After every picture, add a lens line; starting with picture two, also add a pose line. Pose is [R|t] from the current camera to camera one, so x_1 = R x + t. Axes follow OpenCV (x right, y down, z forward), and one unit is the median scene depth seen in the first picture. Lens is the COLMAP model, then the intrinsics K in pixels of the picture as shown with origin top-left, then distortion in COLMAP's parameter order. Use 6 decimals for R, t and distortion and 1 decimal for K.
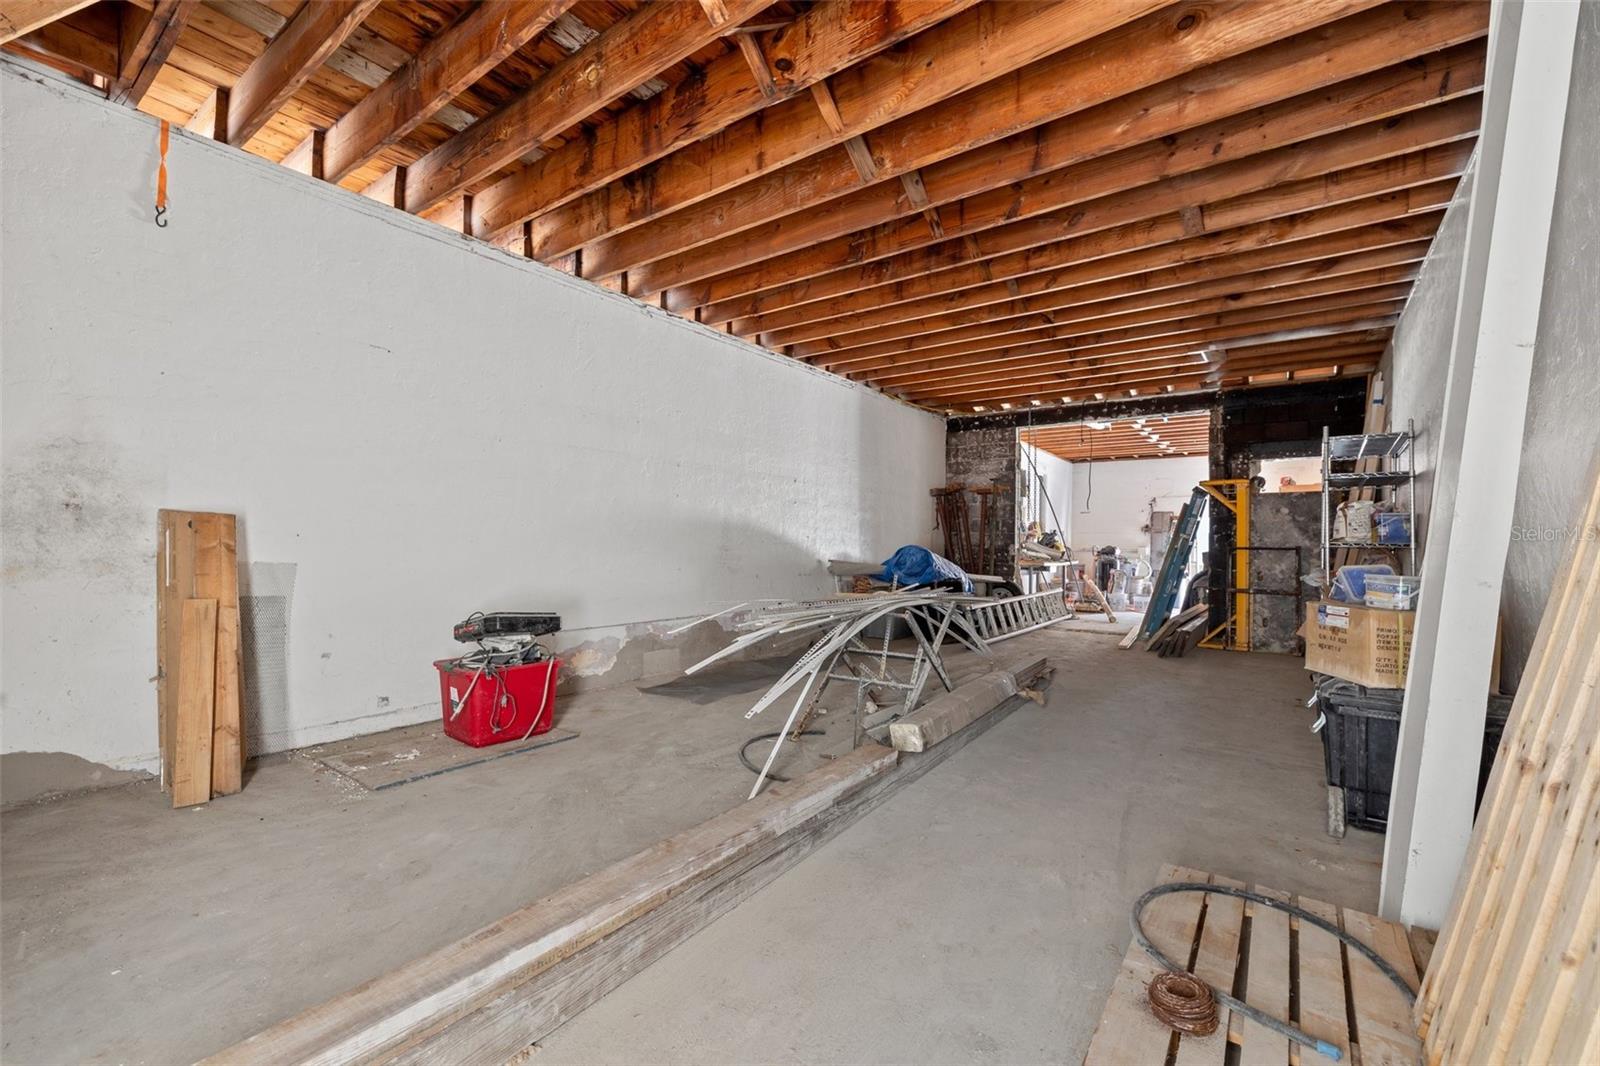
lens RADIAL K [[671.3, 0, 791.9], [0, 671.3, 529.9], [0, 0, 1]] dist [0.002434, 0.000031]
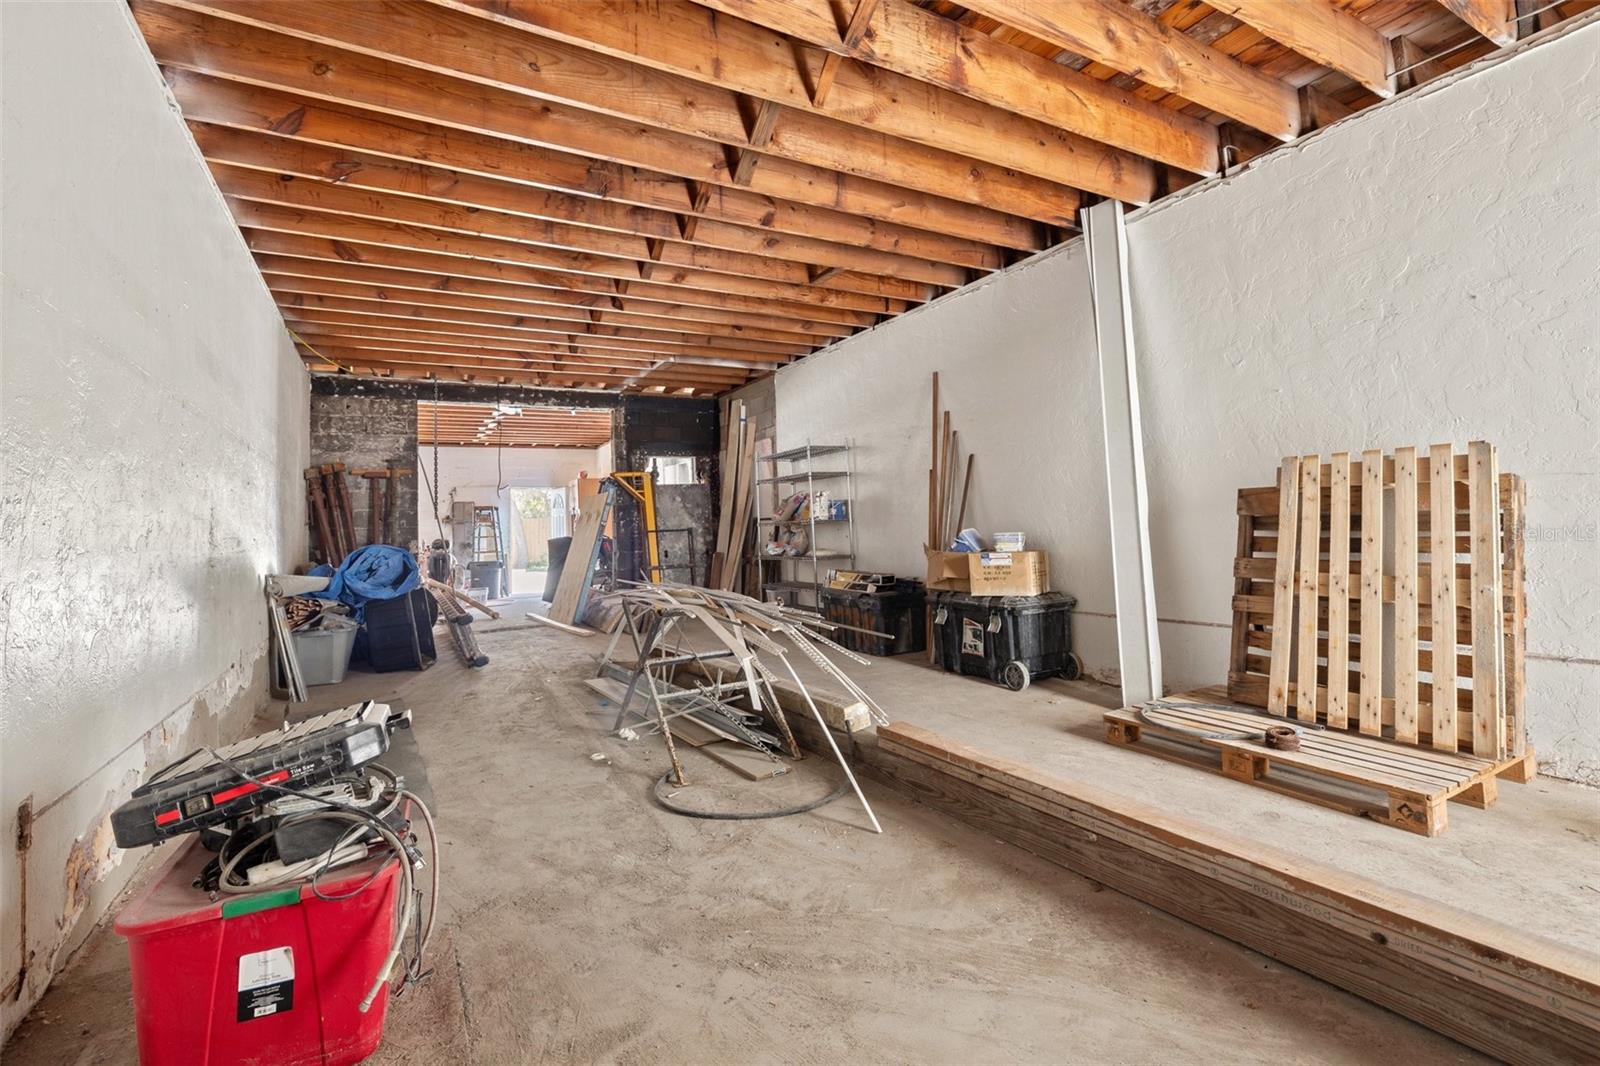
lens RADIAL K [[713.1, 0, 799.5], [0, 713.1, 474.7], [0, 0, 1]] dist [0.000175, 0.000034]
pose [[0.405380, 0.034175, 0.913509, -0.362618], [0.028584, 0.998338, -0.050033, -0.001609], [-0.913701, 0.046394, 0.403730, 0.264973]]
